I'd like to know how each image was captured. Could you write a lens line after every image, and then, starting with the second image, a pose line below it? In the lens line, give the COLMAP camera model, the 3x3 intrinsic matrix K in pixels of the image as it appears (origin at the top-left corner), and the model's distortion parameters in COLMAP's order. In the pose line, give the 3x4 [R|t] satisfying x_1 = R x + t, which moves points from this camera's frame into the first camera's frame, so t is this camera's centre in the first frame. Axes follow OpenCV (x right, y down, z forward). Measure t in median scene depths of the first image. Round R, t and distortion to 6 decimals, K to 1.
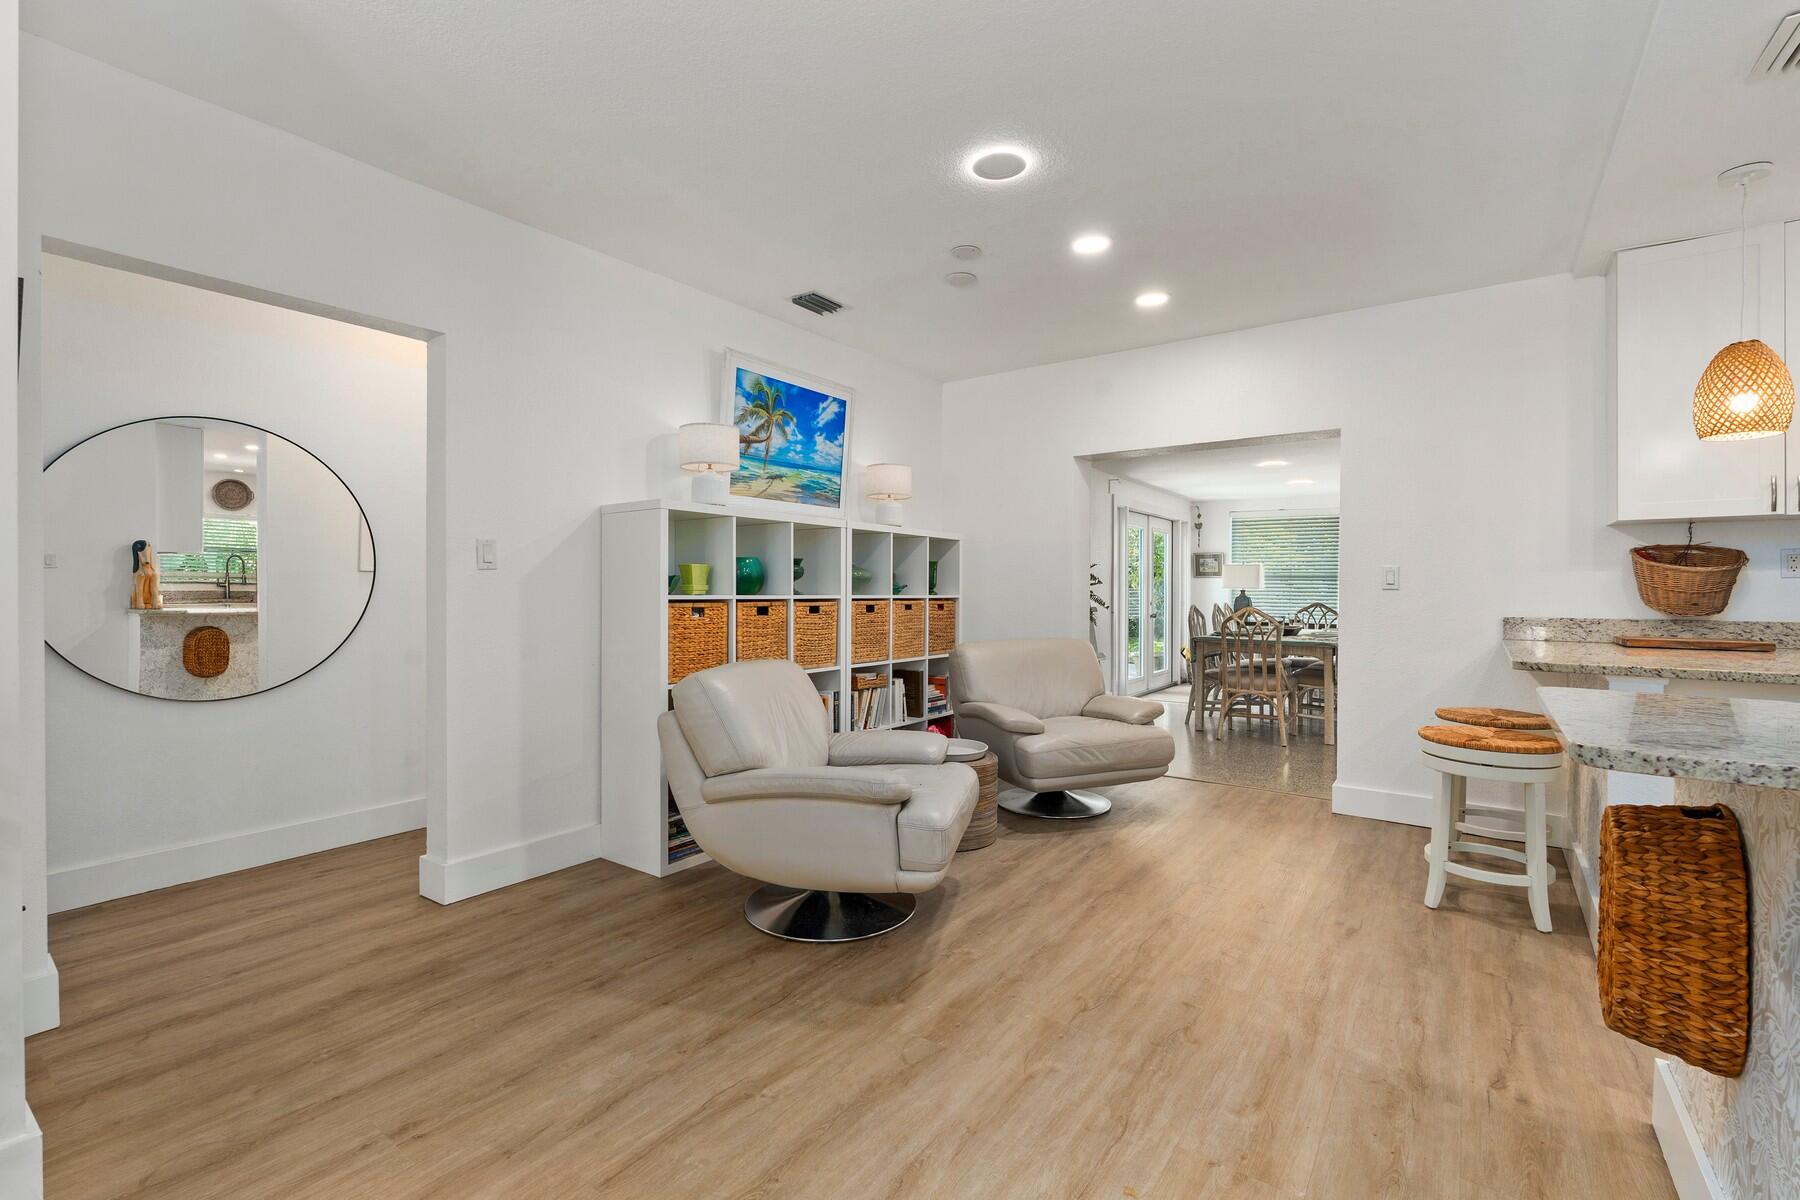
lens RADIAL K [[788.4, 0, 892.8], [0, 788.4, 595.9], [0, 0, 1]] dist [0.000659, 0.000367]
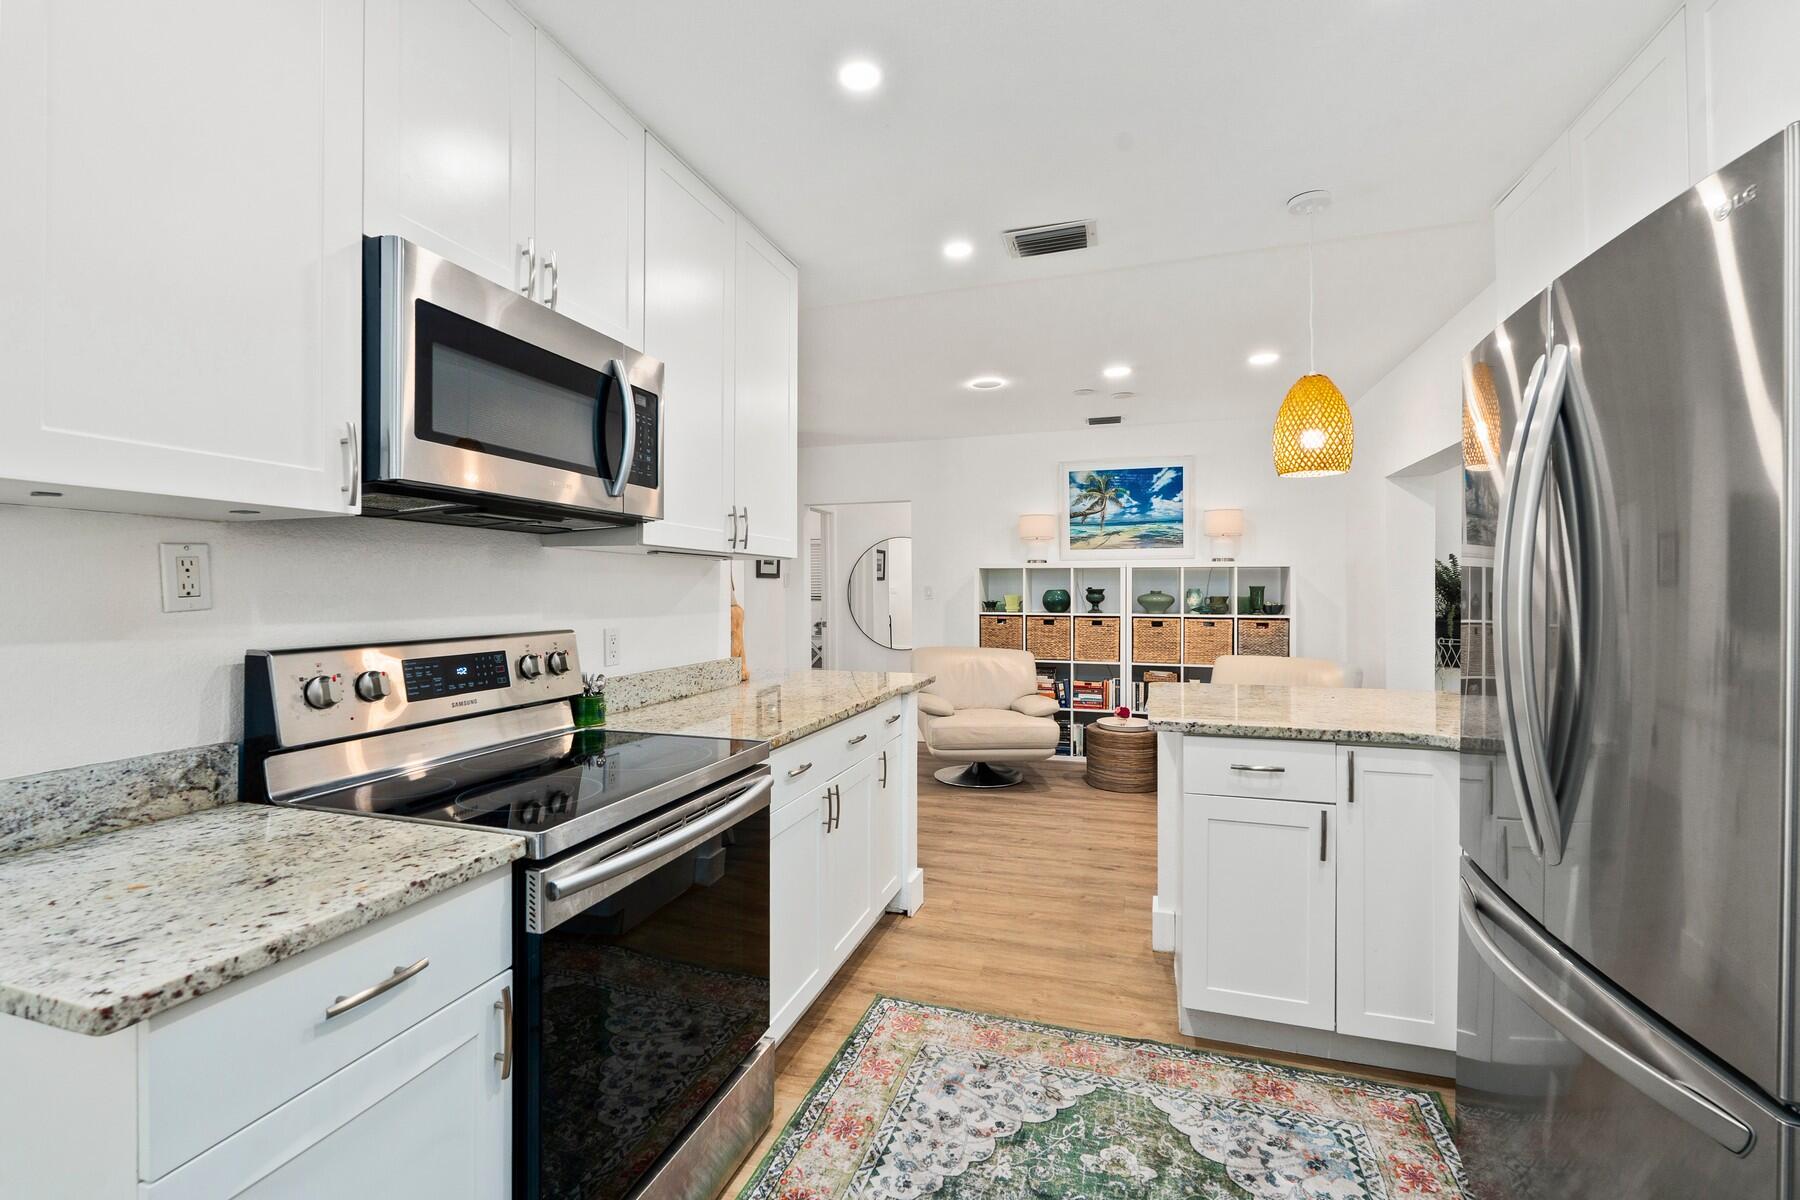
lens RADIAL K [[788.4, 0, 895.6], [0, 788.4, 592.9], [0, 0, 1]] dist [0.000659, 0.000367]
pose [[0.329704, 0.002803, -0.944080, 1.135623], [-0.007075, 0.999975, 0.000499, -0.036308], [0.944058, 0.006515, 0.329715, 0.121494]]
